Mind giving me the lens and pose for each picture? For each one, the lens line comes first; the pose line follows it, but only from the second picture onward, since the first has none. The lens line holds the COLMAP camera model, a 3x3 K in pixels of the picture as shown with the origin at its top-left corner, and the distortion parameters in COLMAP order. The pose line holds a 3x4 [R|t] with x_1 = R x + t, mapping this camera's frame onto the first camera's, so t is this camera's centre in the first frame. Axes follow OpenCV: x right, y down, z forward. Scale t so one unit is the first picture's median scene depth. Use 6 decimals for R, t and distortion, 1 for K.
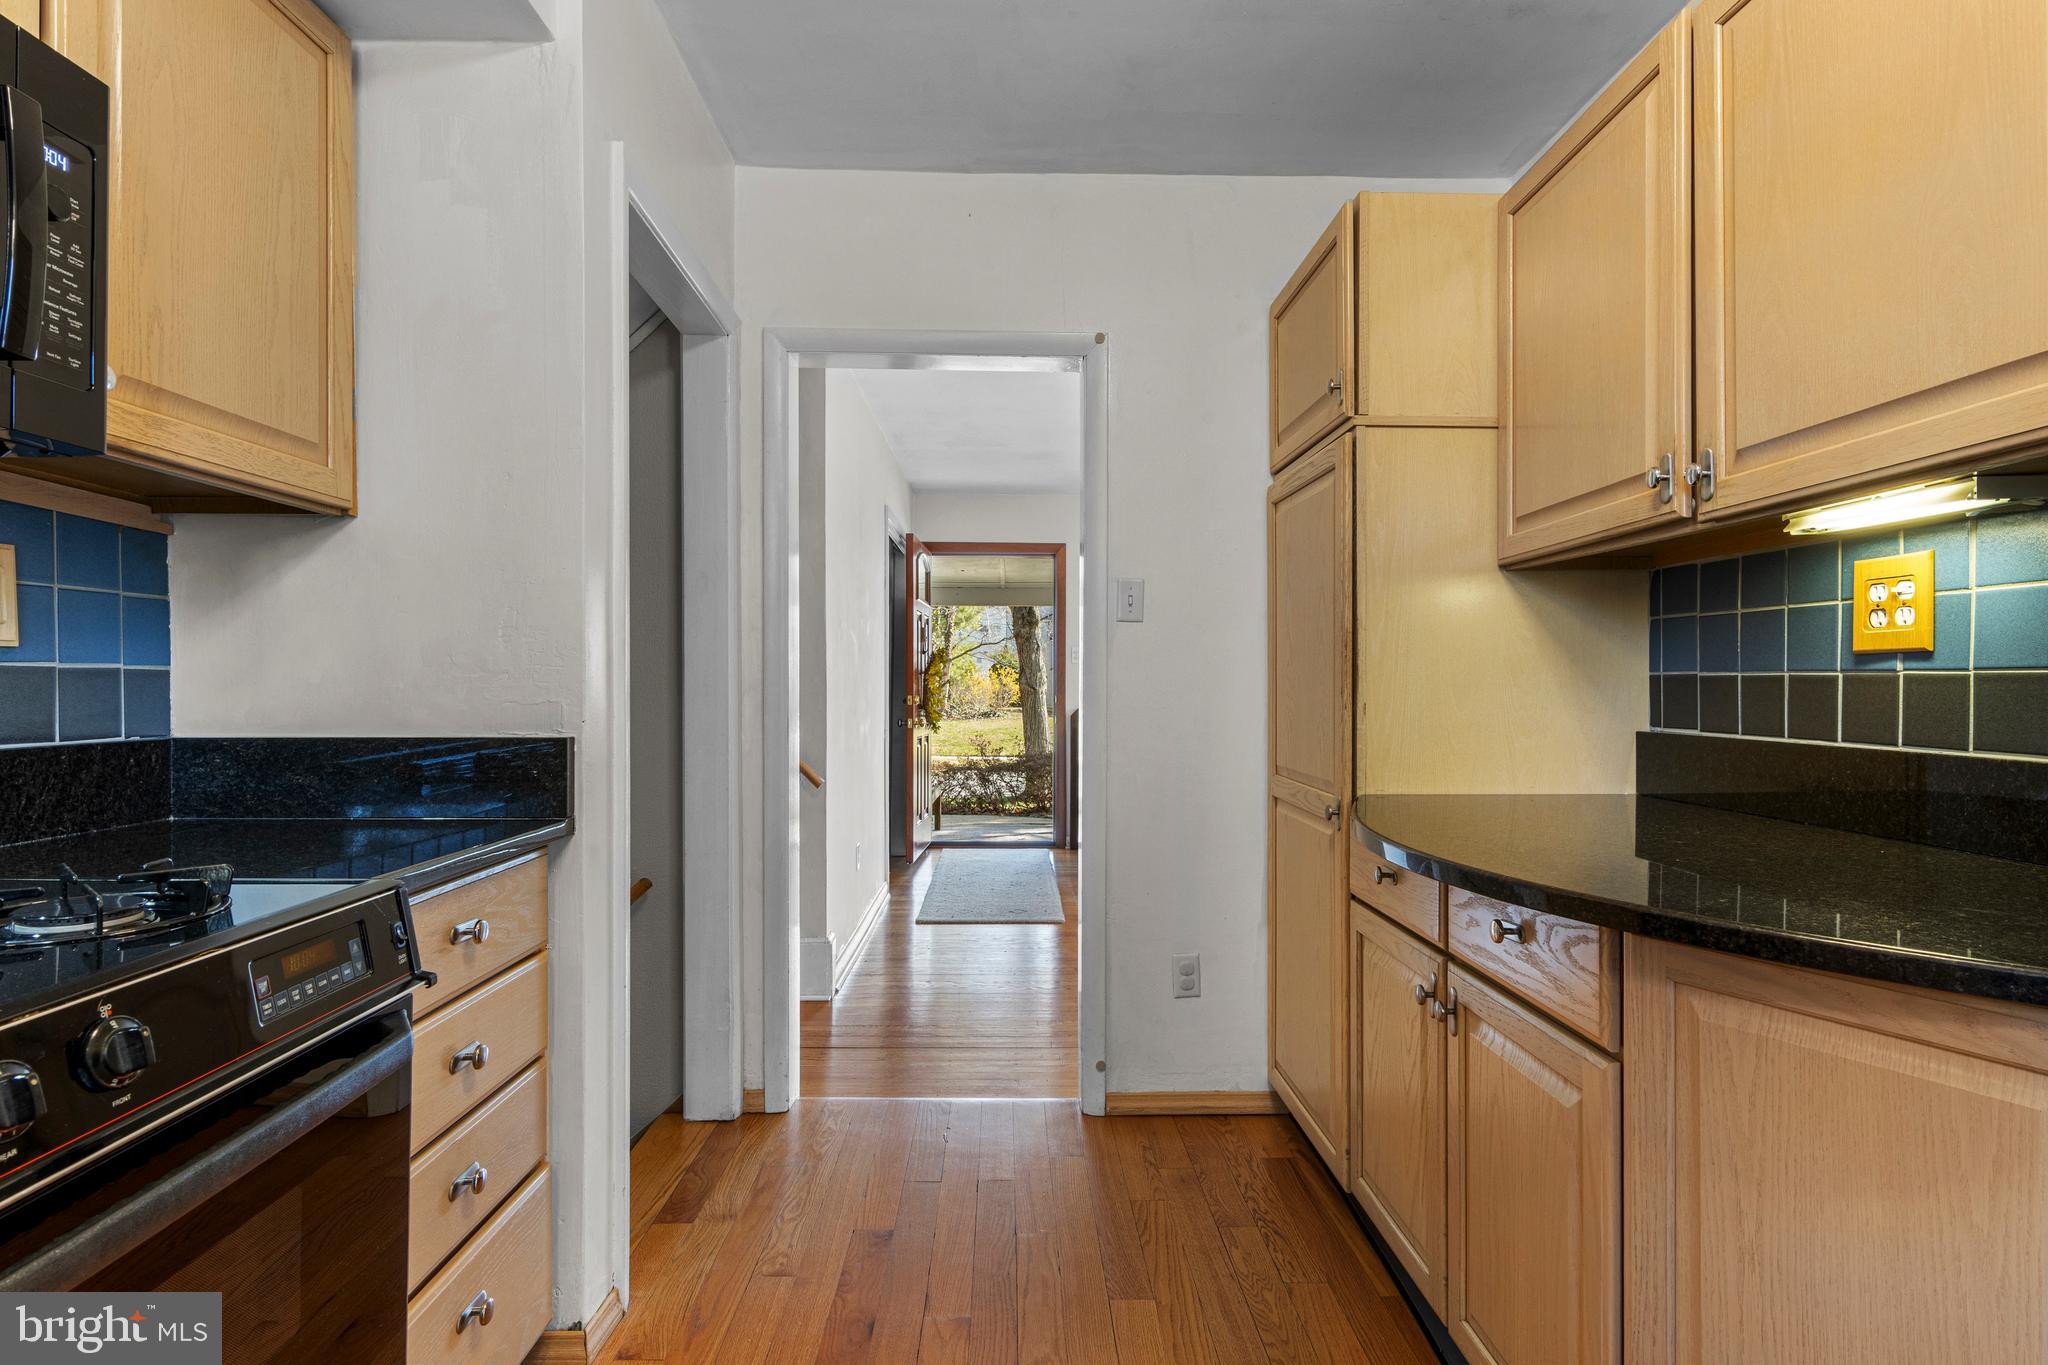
lens RADIAL K [[1051.6, 0, 1022.6], [0, 1051.6, 685.1], [0, 0, 1]] dist [0.011235, -0.002665]
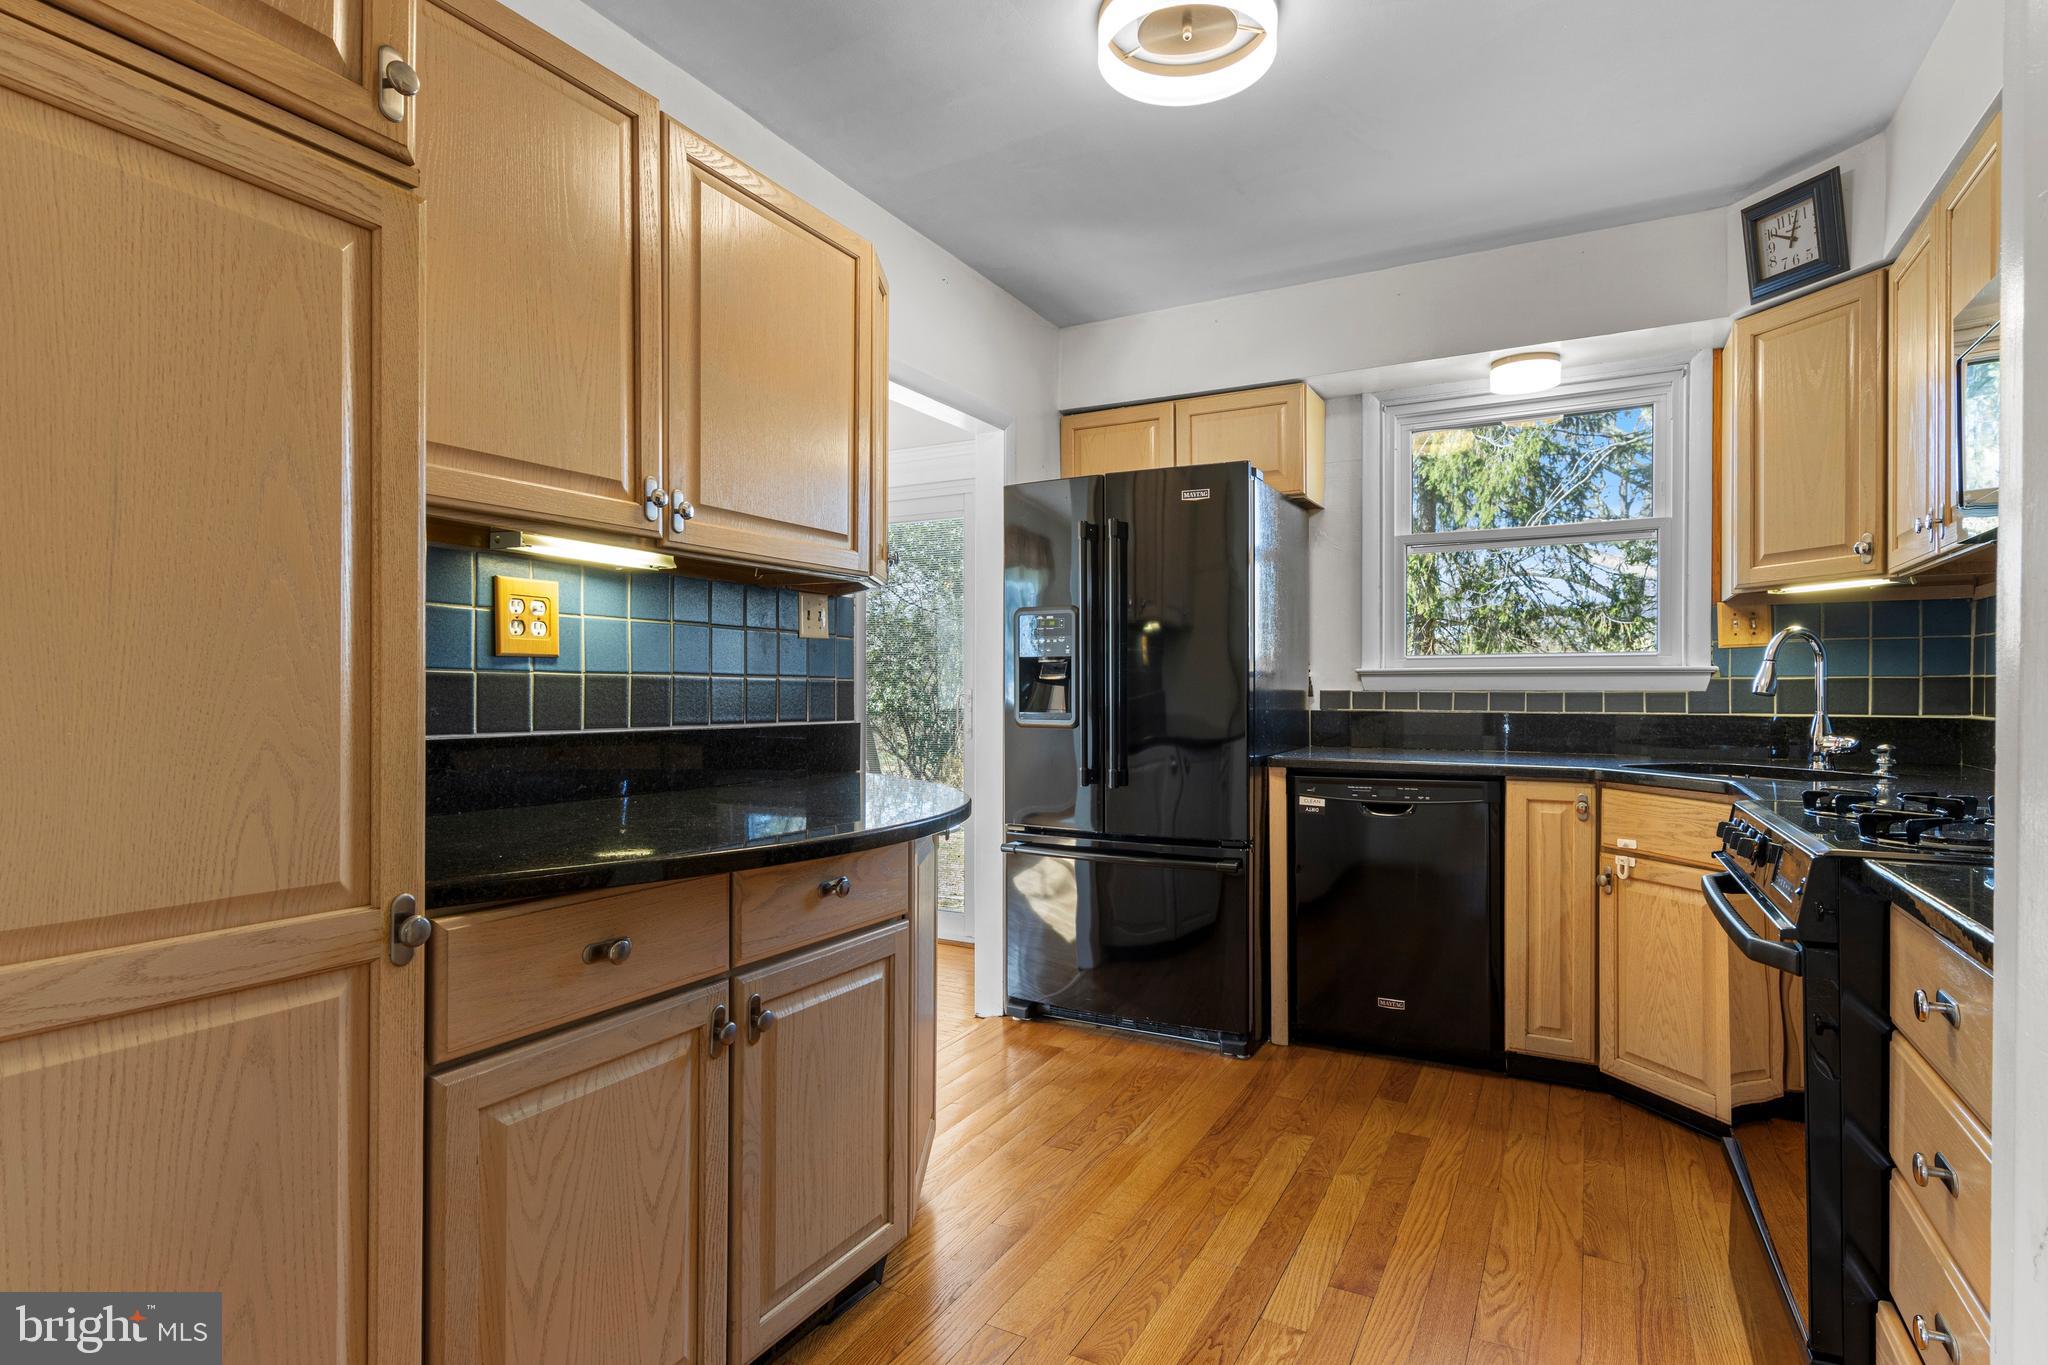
lens RADIAL K [[1051.6, 0, 1025.9], [0, 1051.6, 685.0], [0, 0, 1]] dist [0.011235, -0.002665]
pose [[-0.867107, -0.003361, 0.498110, -0.303341], [-0.004908, 0.999986, -0.001797, 0.001660], [-0.498097, -0.004002, -0.867112, 1.808218]]
